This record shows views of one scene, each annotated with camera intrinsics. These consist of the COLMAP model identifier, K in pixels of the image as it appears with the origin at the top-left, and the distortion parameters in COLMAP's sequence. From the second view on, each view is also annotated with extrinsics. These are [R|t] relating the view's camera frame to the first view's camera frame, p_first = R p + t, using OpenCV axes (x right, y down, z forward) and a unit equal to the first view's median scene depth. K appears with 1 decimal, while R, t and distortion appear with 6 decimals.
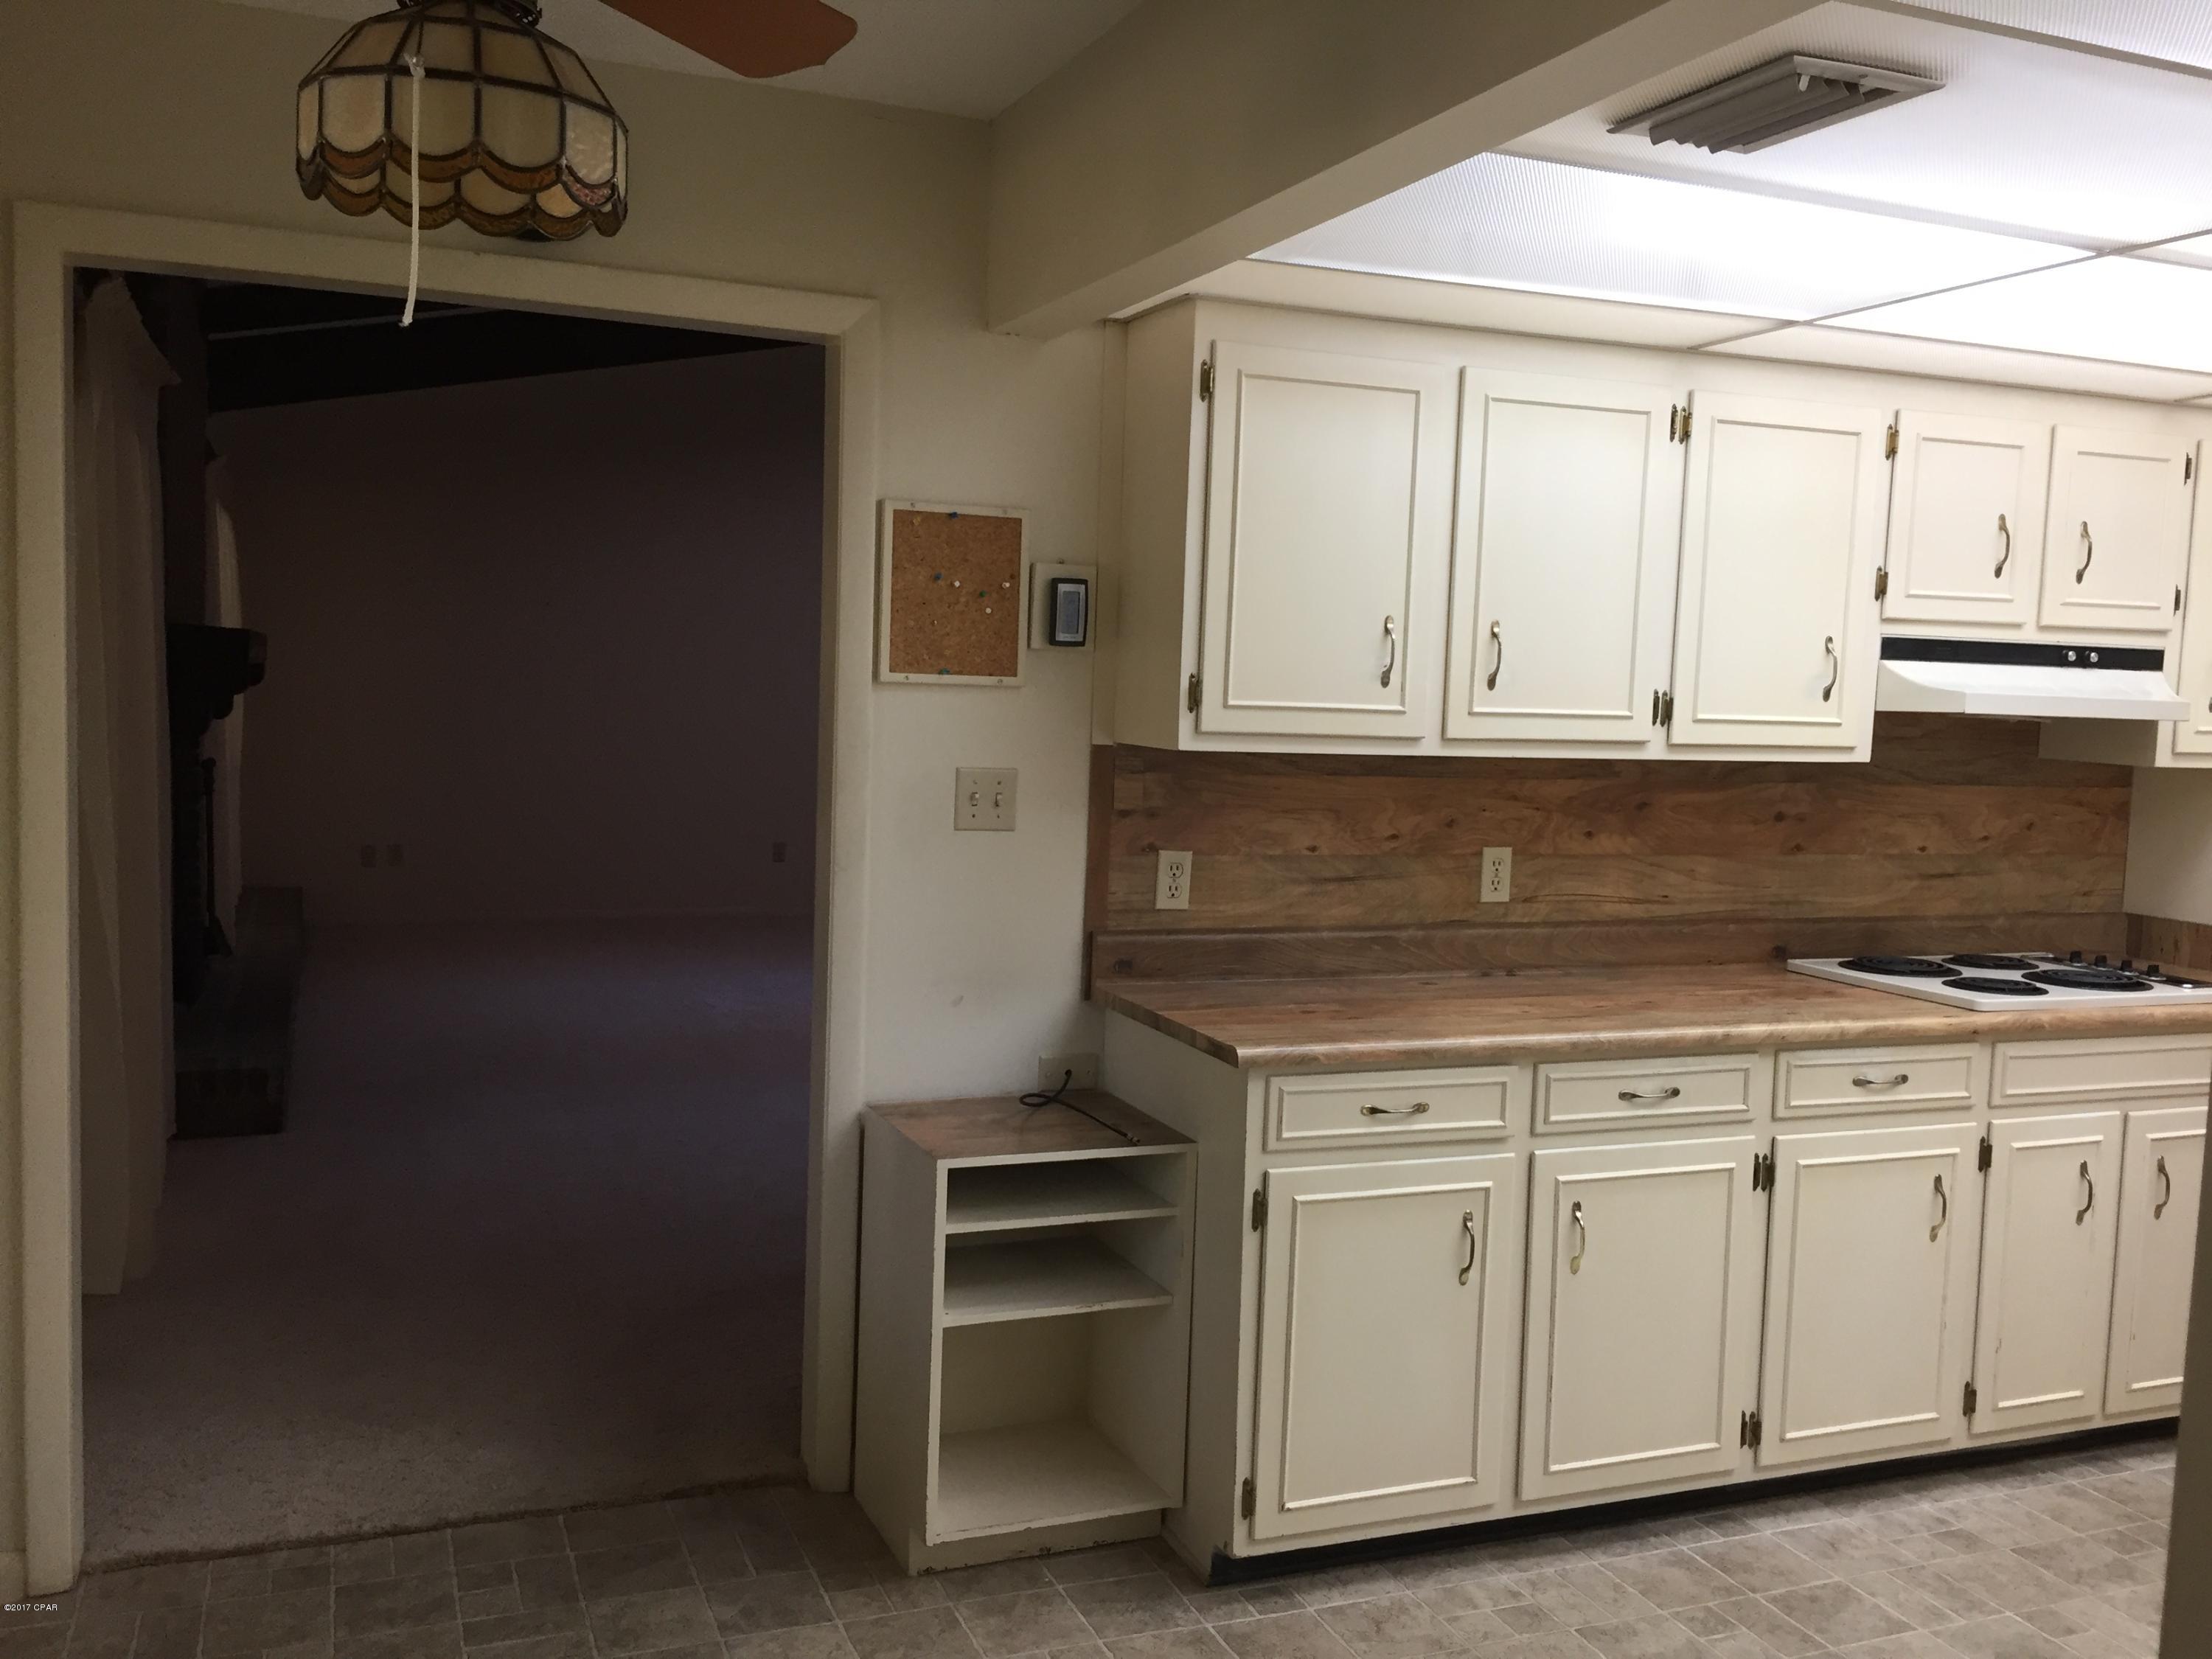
lens RADIAL K [[1898.1, 0, 1106.0], [0, 1898.1, 829.5], [0, 0, 1]] dist [0.077546, -0.110780]
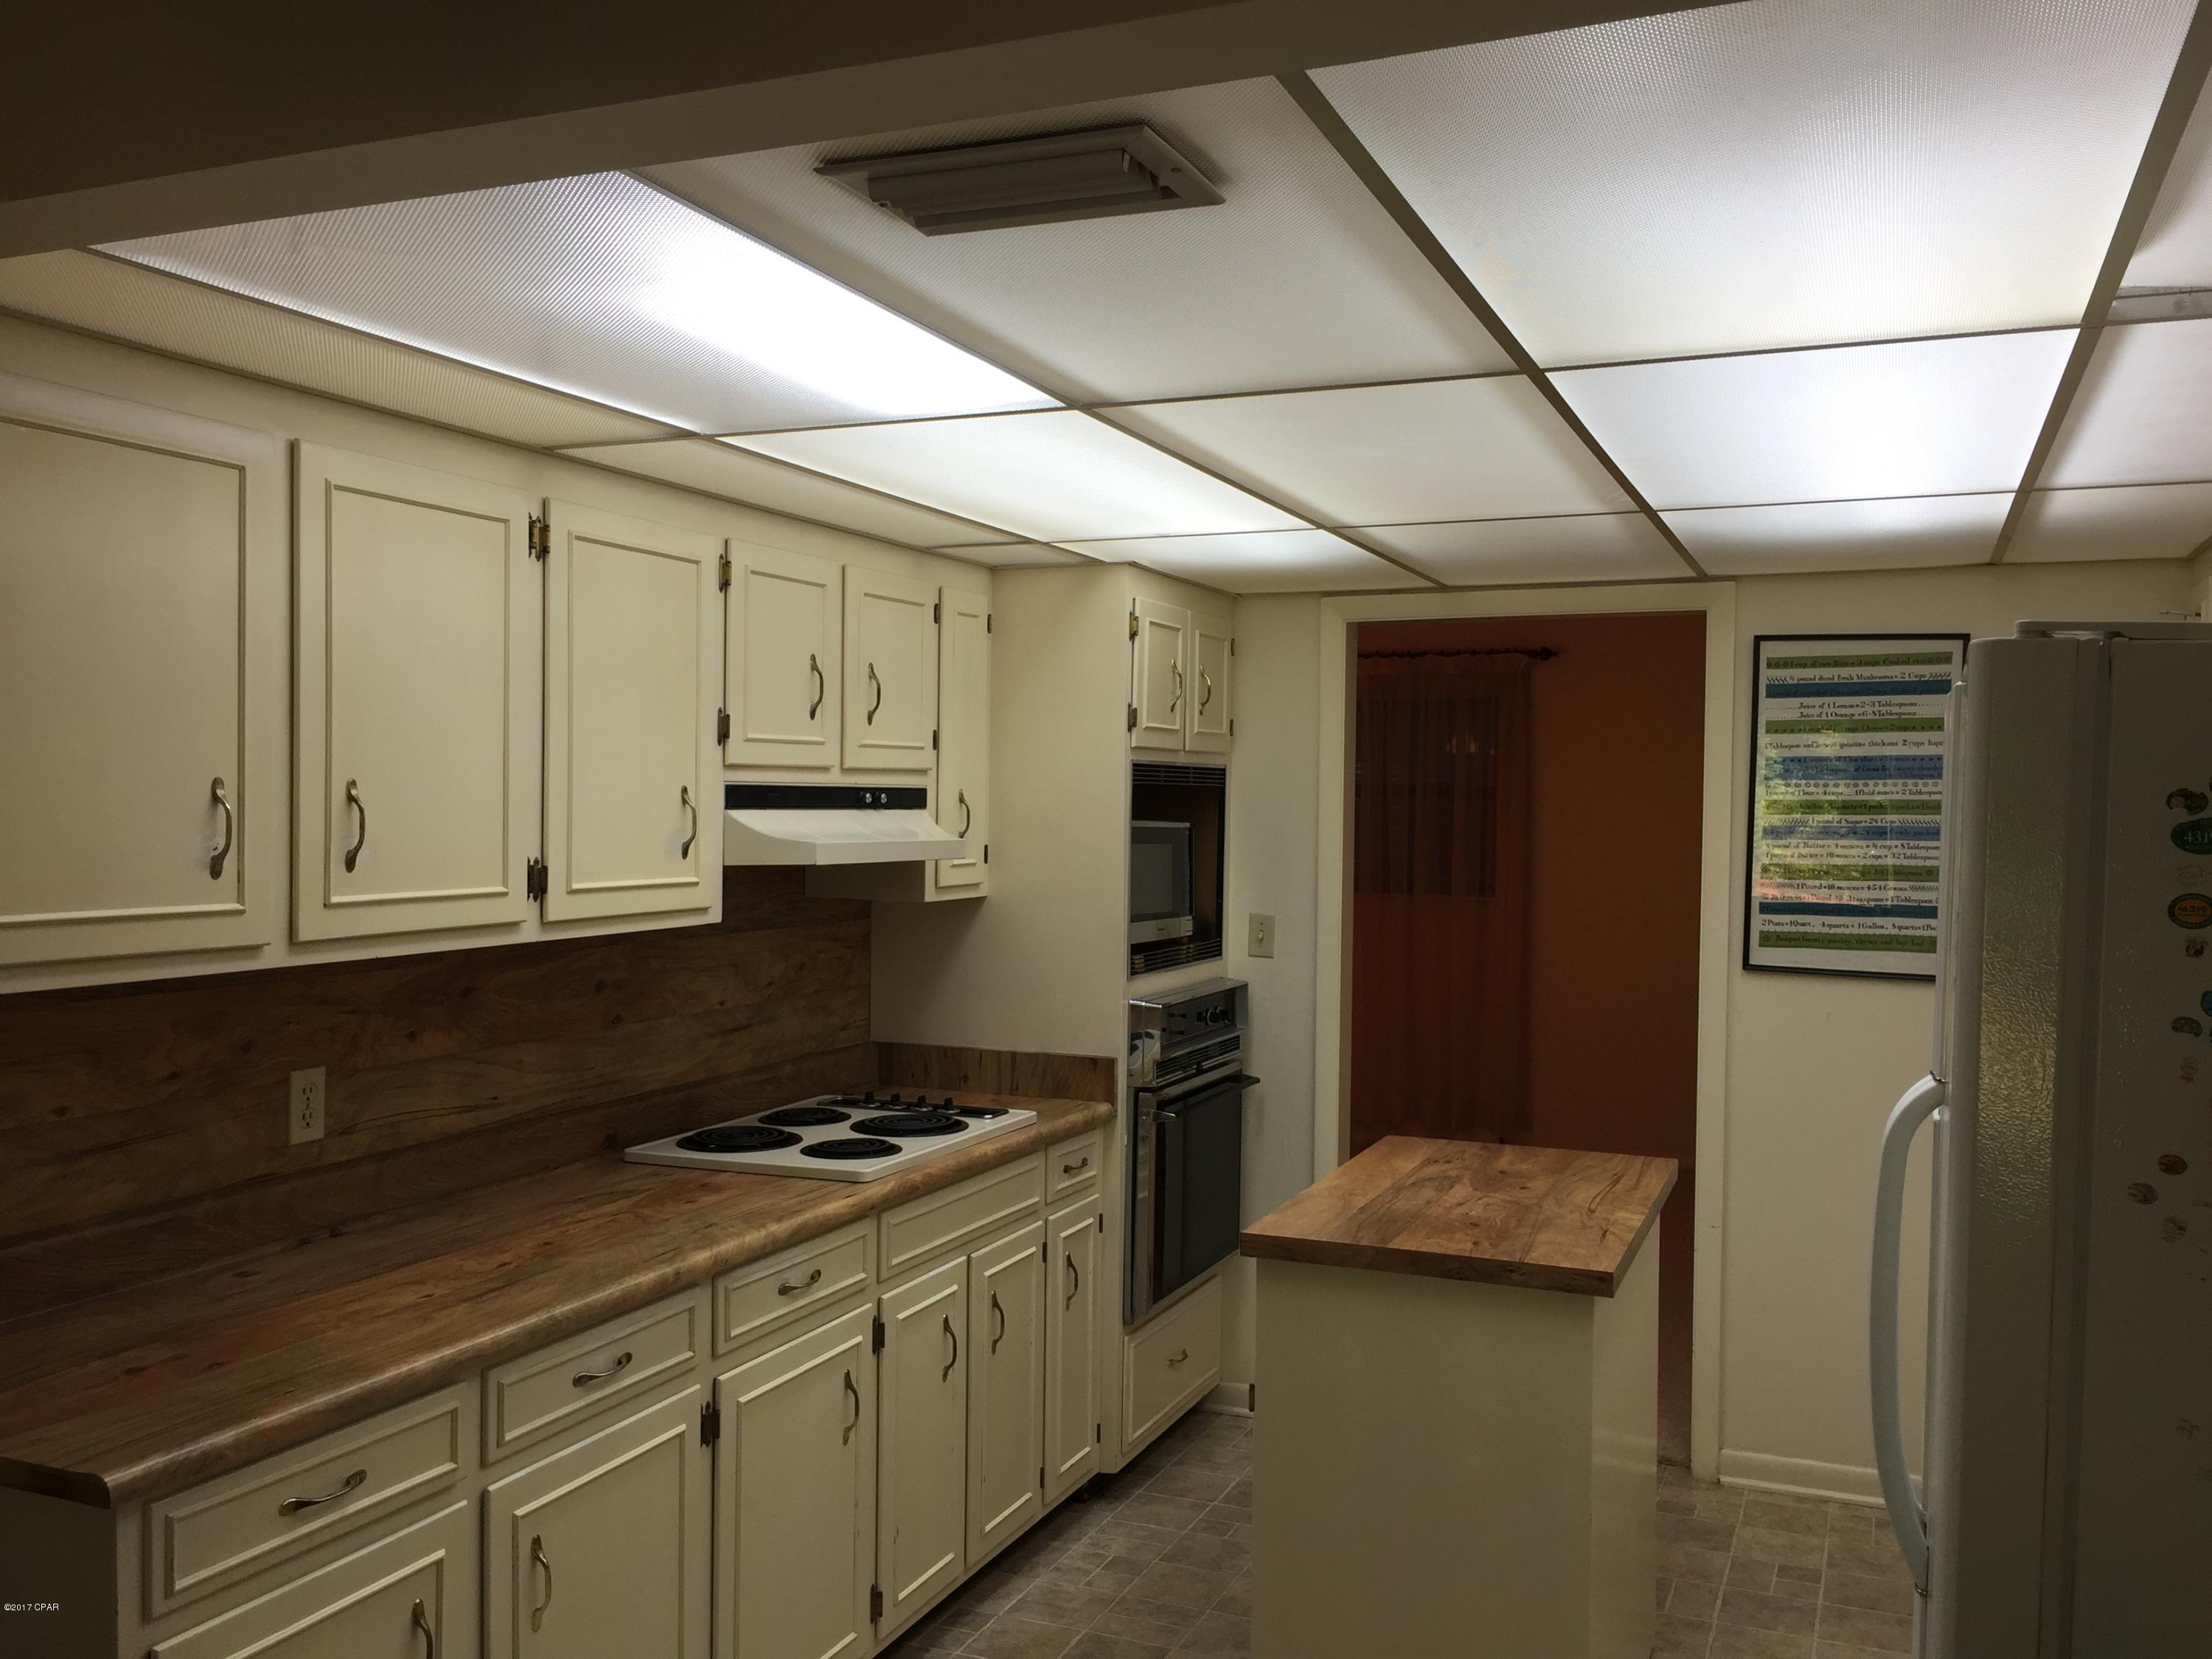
lens RADIAL K [[1898.1, 0, 1106.0], [0, 1898.1, 829.5], [0, 0, 1]] dist [0.077546, -0.110780]
pose [[0.701325, -0.038977, 0.711775, -0.113980], [0.072591, 0.997218, -0.016917, -0.051049], [-0.709136, 0.063532, 0.702204, 0.239123]]
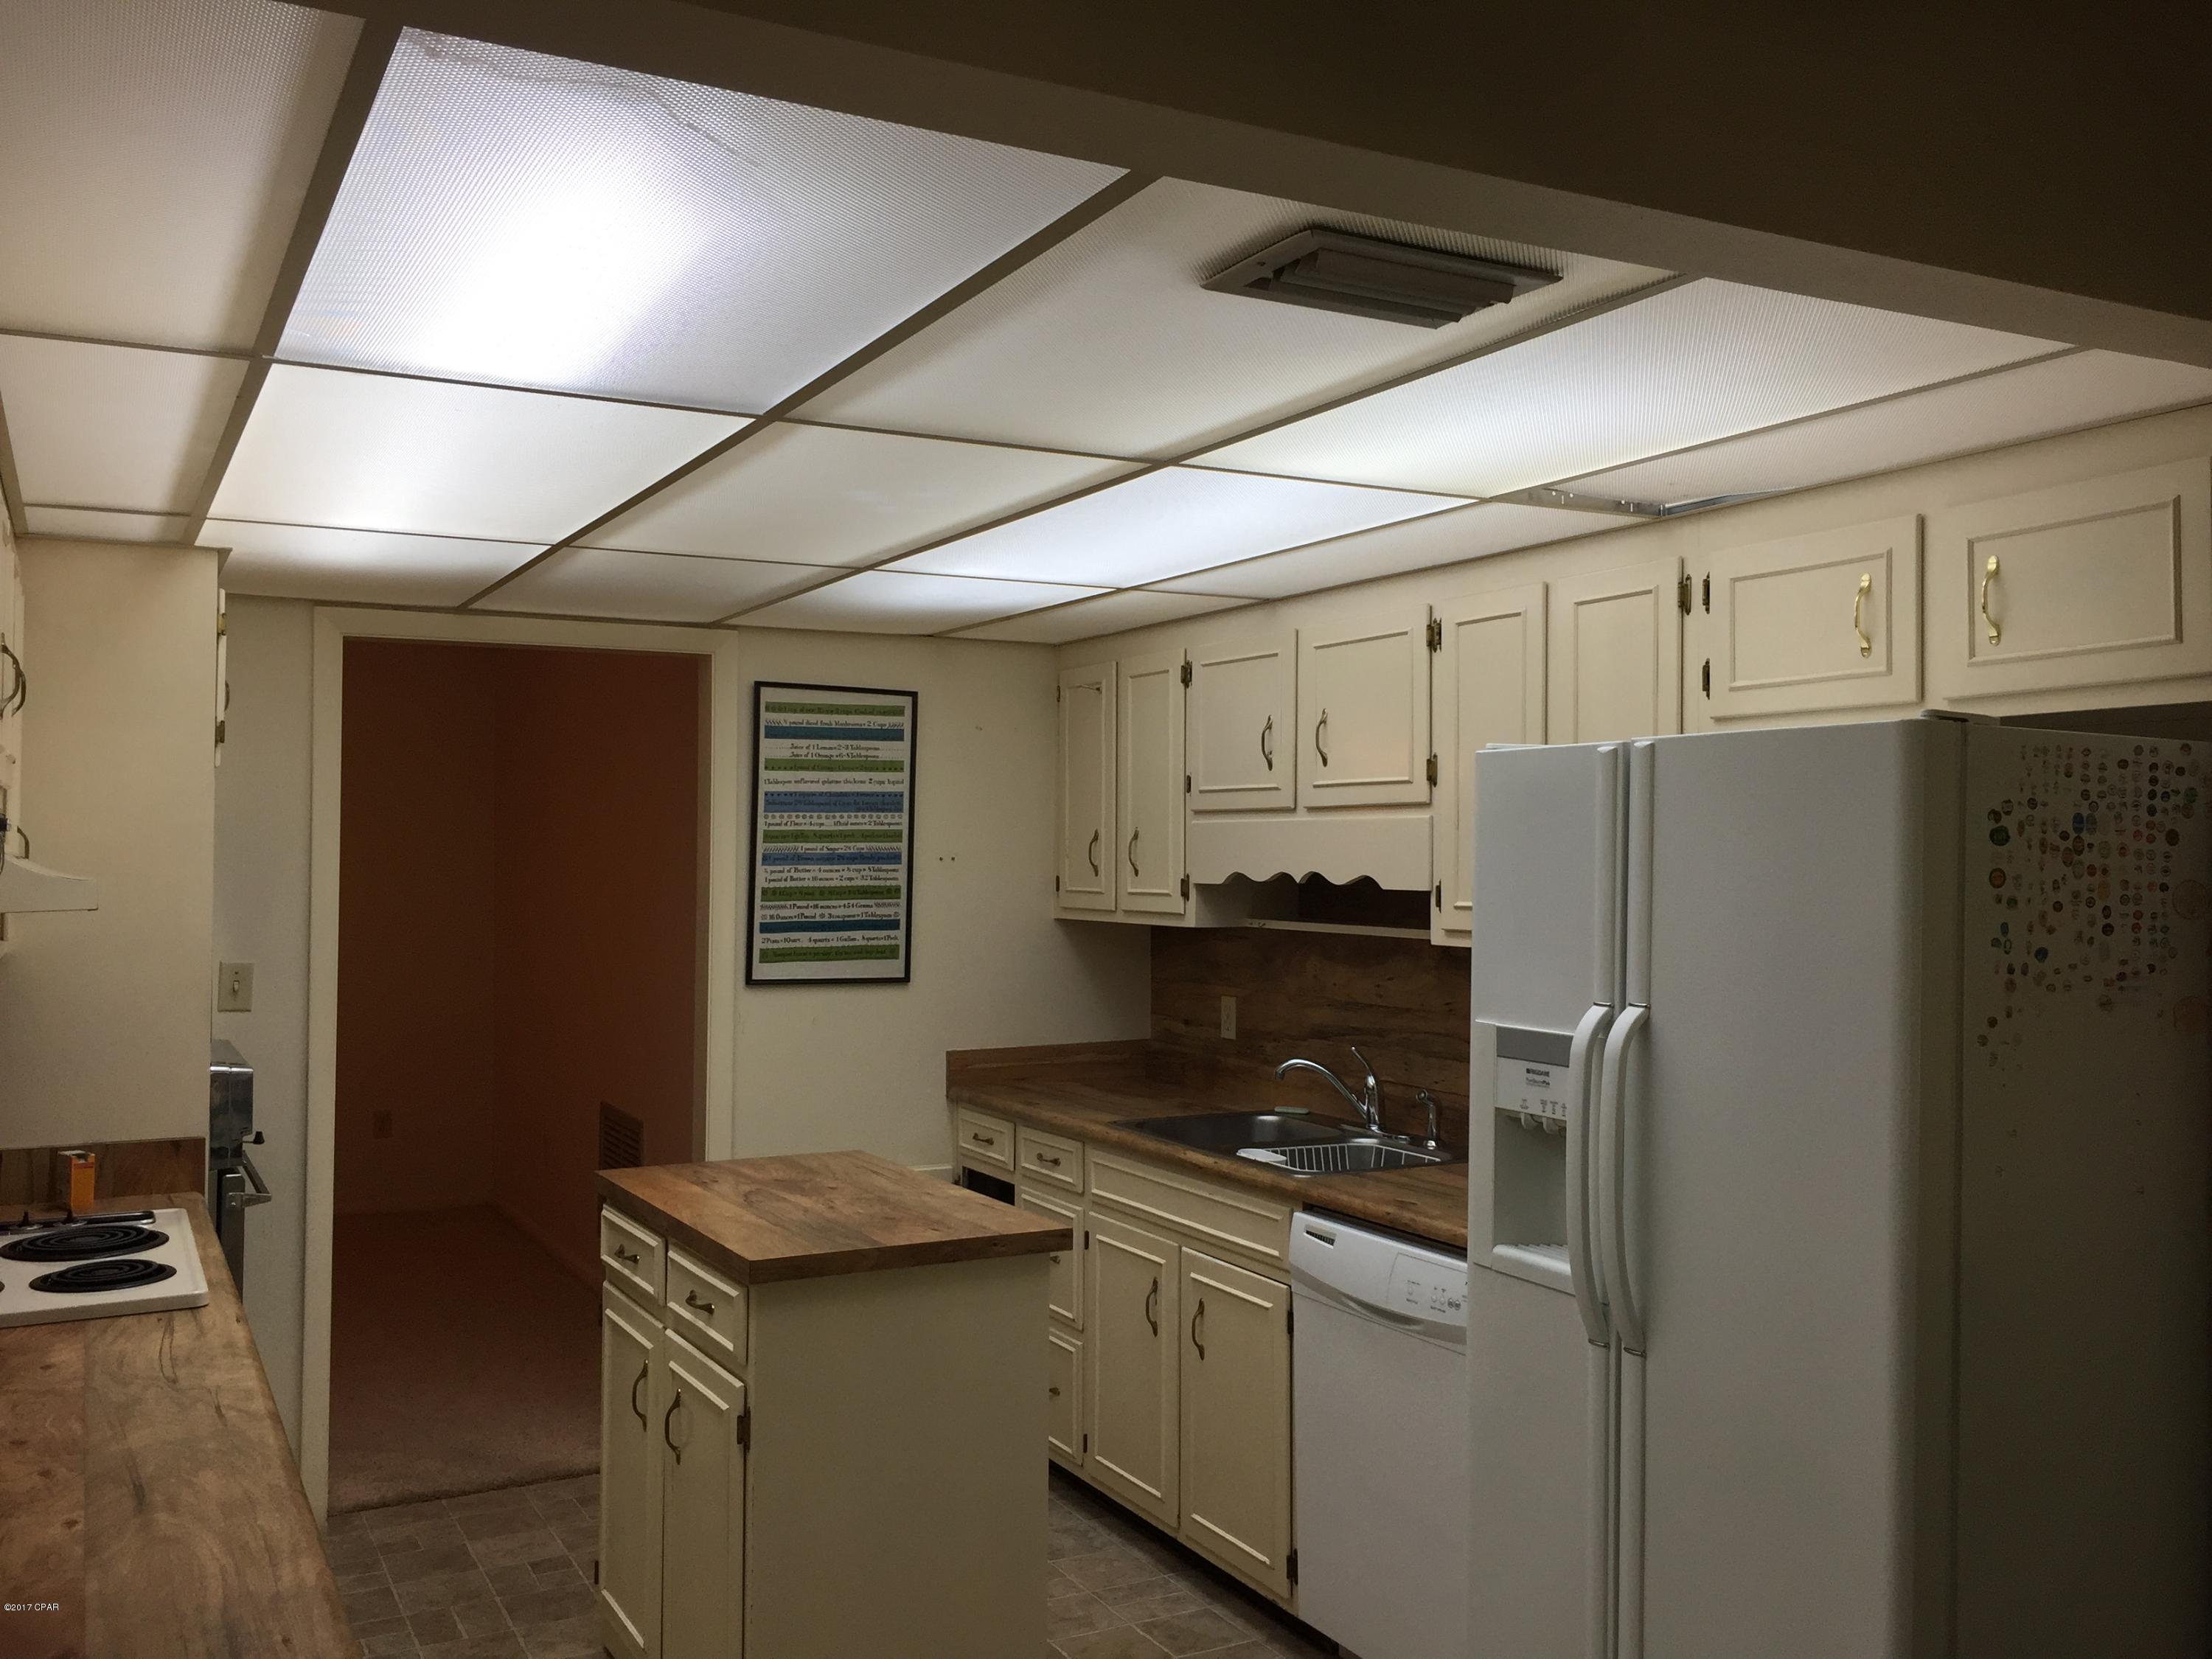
lens RADIAL K [[1971.4, 0, 1106.3], [0, 1971.4, 878.1], [0, 0, 1]] dist [-0.002721, 0.000512]
pose [[-0.149386, -0.052996, 0.987358, -0.340856], [0.070264, 0.995469, 0.064062, -0.094301], [-0.986279, 0.078946, -0.144986, 0.717255]]
